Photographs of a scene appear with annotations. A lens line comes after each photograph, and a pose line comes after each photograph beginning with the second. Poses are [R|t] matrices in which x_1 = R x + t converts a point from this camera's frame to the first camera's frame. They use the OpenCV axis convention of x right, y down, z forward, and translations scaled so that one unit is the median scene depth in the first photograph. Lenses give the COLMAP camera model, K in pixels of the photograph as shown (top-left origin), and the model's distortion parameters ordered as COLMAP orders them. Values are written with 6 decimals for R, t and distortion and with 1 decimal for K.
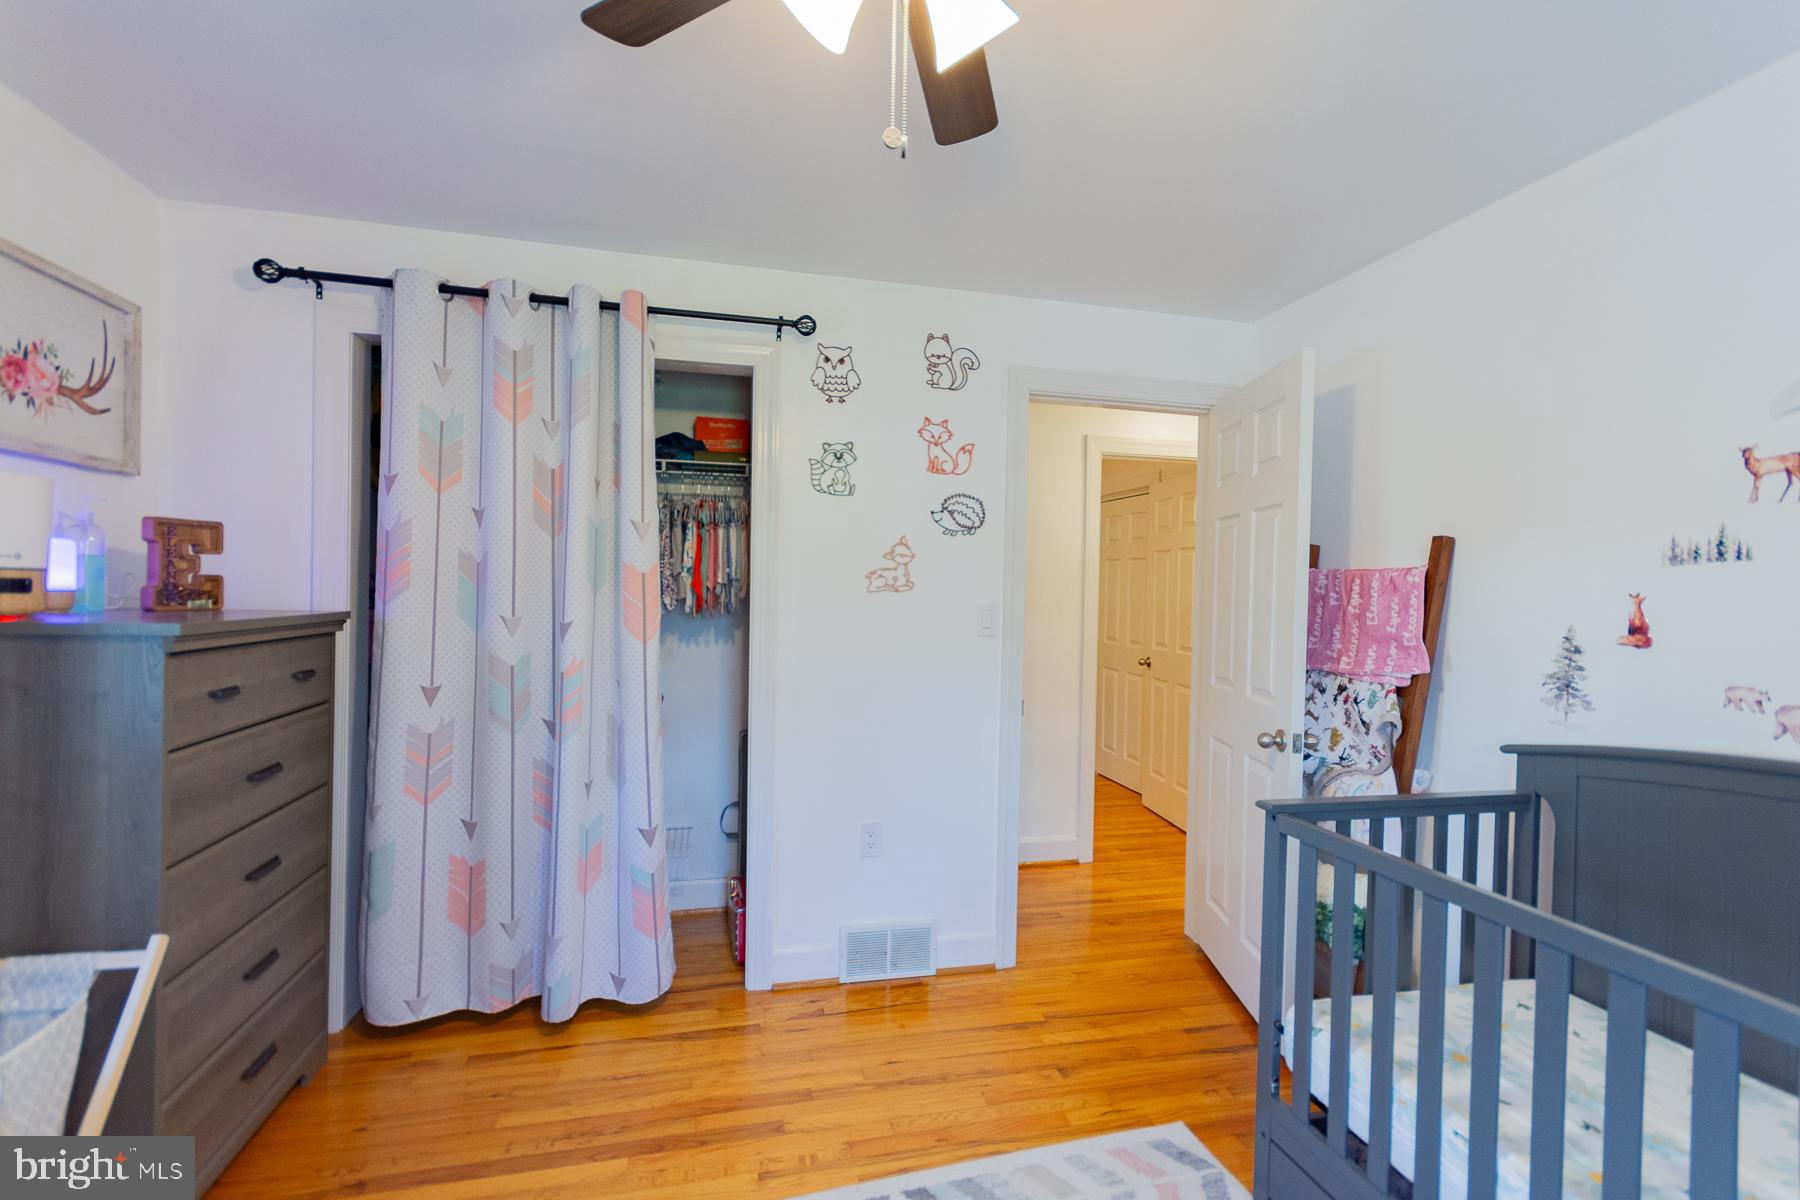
lens RADIAL K [[795.0, 0, 917.5], [0, 795.0, 605.8], [0, 0, 1]] dist [0.012299, -0.000225]
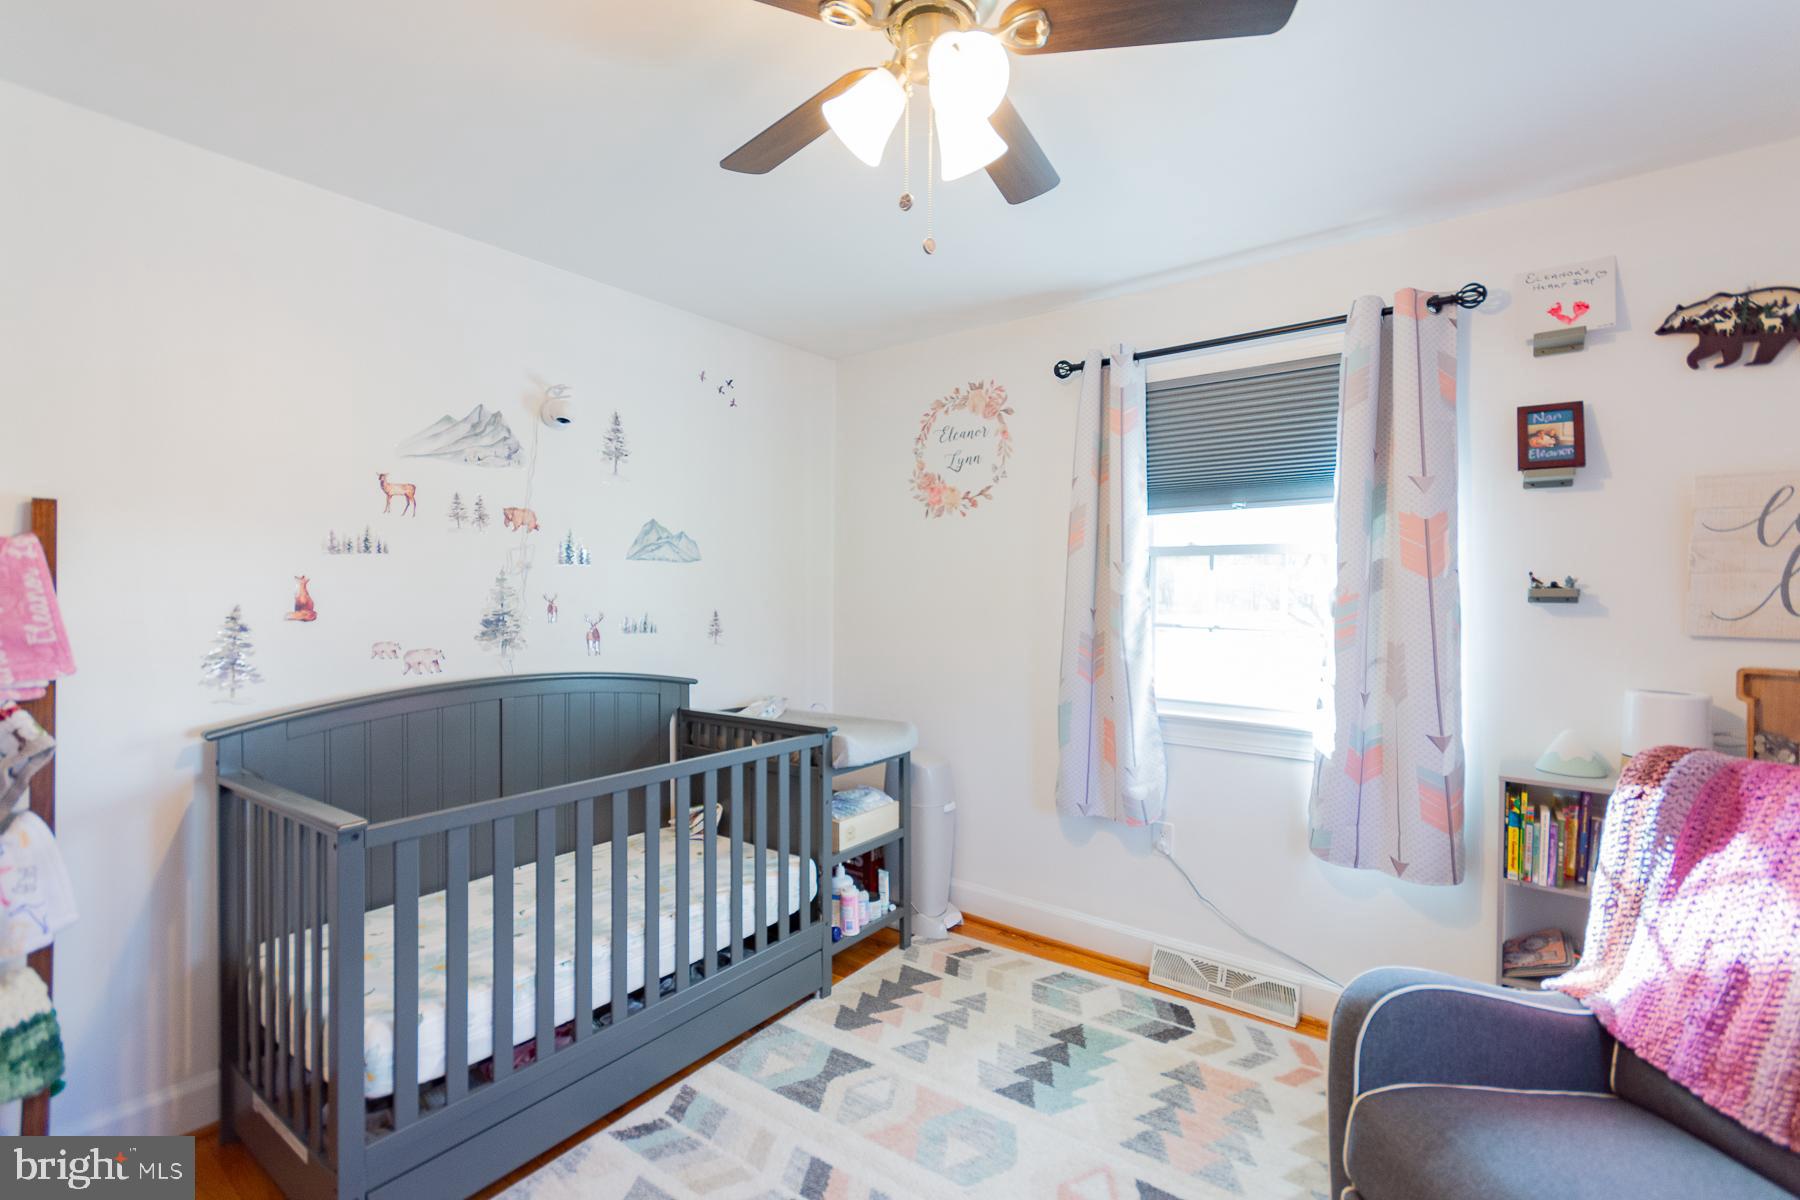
lens RADIAL K [[778.3, 0, 898.3], [0, 778.3, 601.1], [0, 0, 1]] dist [-0.000450, -0.000483]
pose [[-0.652390, -0.030985, 0.757250, -0.545163], [-0.007949, 0.999389, 0.034044, -0.023543], [-0.757842, 0.016191, -0.652238, 1.078624]]
